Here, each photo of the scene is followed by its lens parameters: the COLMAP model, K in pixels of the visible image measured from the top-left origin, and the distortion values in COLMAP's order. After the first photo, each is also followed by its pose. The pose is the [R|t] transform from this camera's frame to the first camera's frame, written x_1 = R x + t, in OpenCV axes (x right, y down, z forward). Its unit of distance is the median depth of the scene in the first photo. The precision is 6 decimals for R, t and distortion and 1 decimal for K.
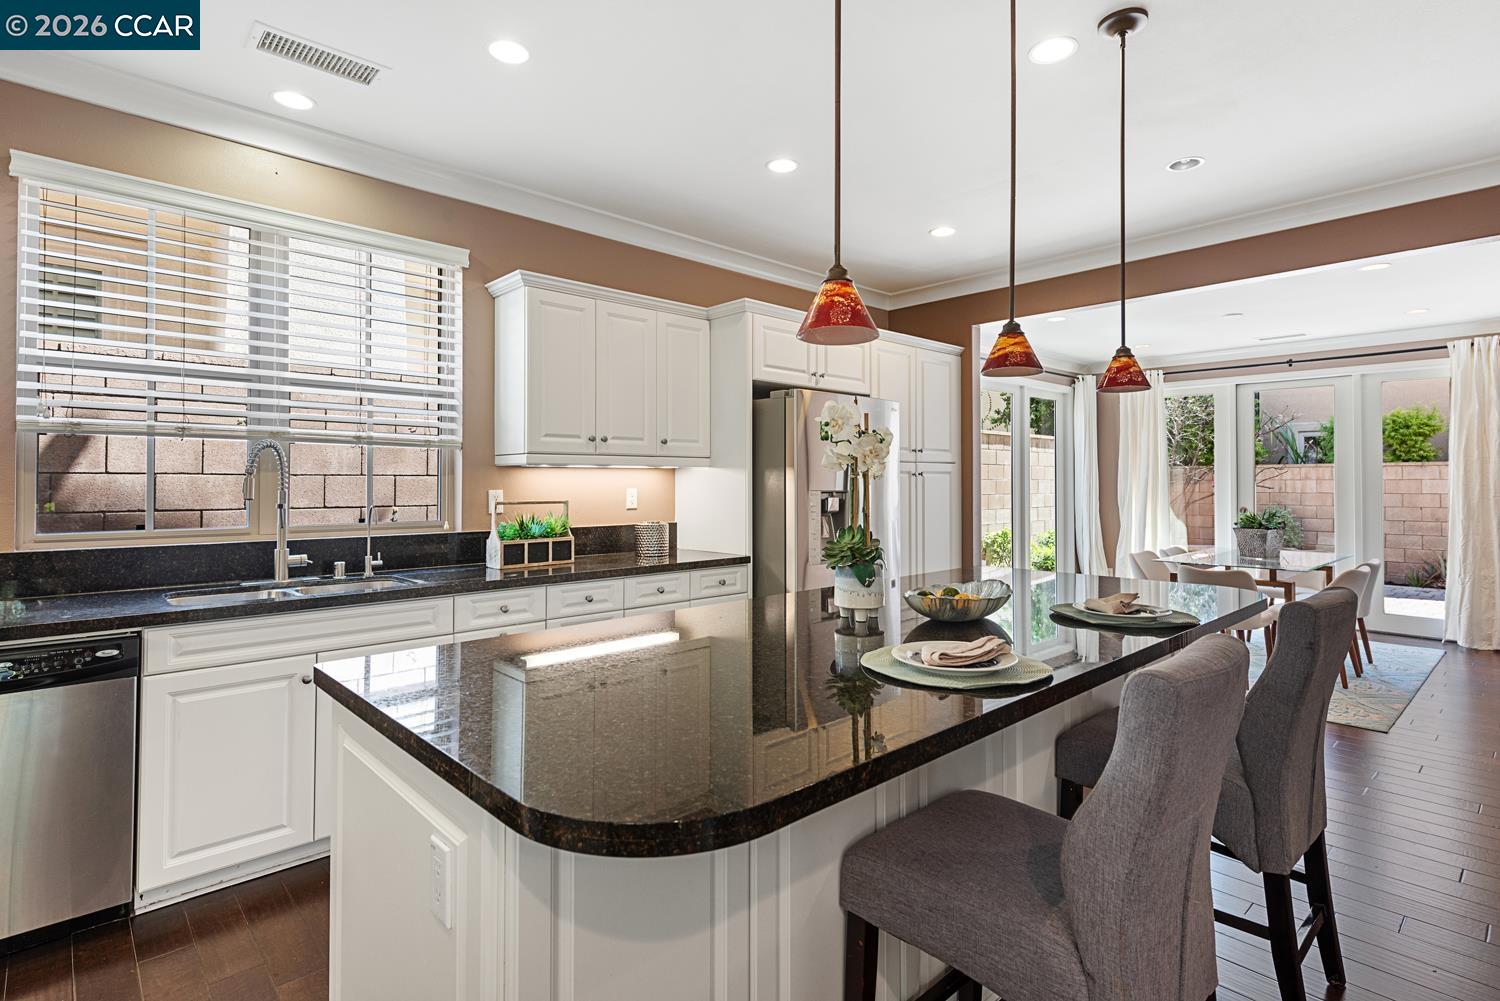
lens RADIAL K [[729.4, 0, 743.3], [0, 729.4, 482.4], [0, 0, 1]] dist [0.013298, -0.005526]
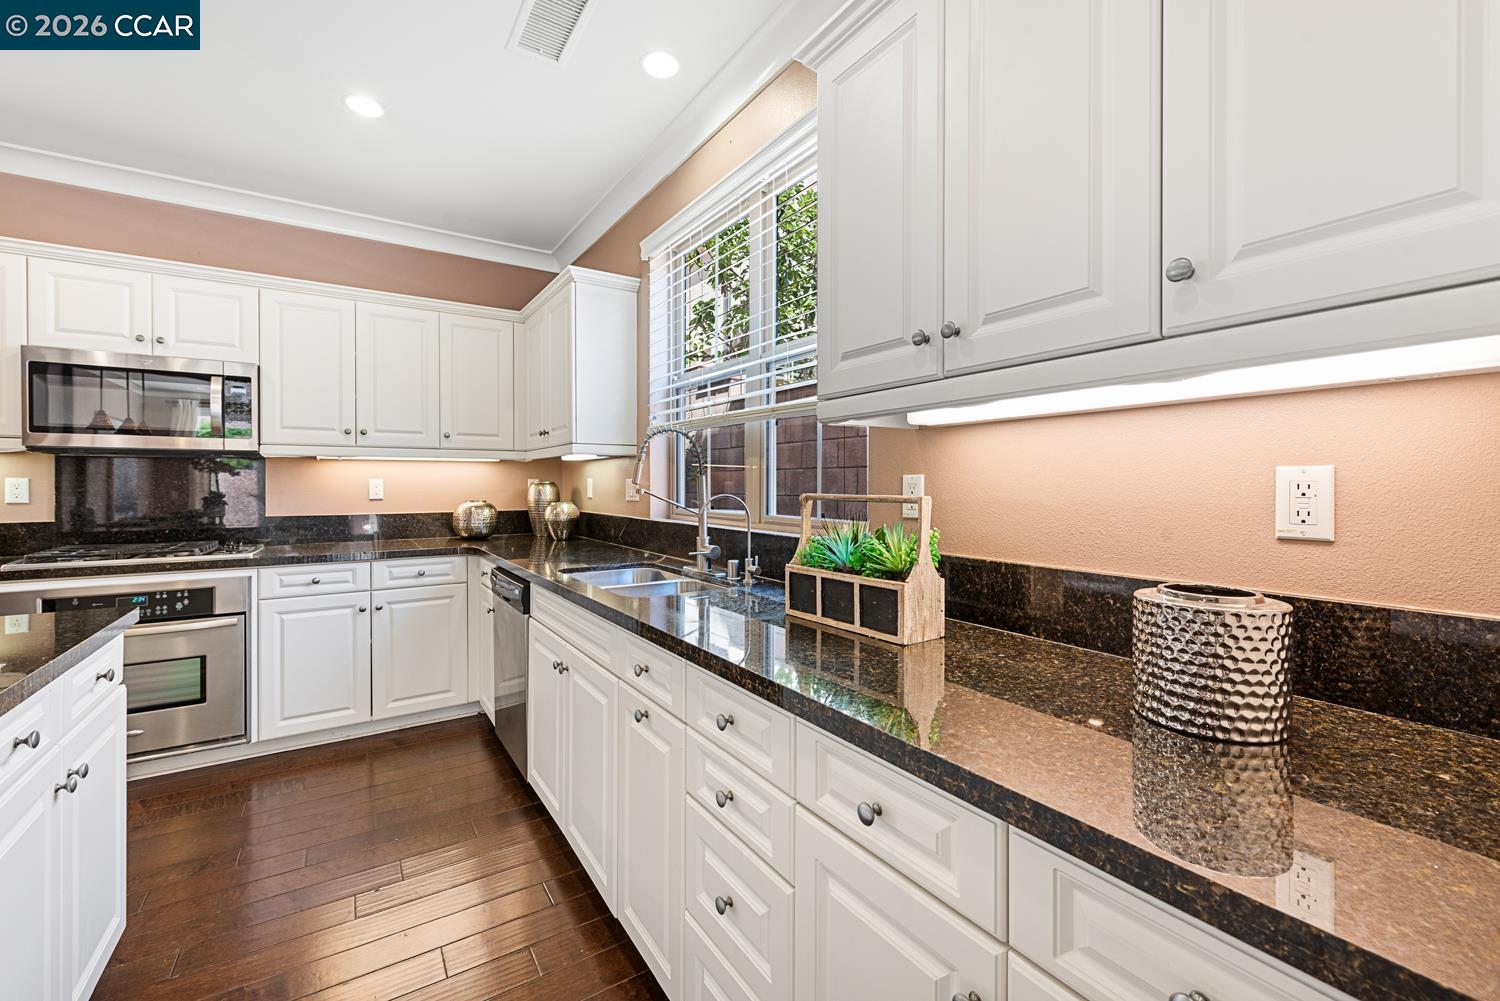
lens RADIAL K [[635.8, 0, 750.4], [0, 635.8, 483.3], [0, 0, 1]] dist [0.006457, 0.000723]
pose [[-0.167144, 0.002528, -0.985929, 0.143898], [0.004534, 0.999988, 0.001796, 0.016554], [0.985922, -0.004170, -0.167153, 0.986678]]
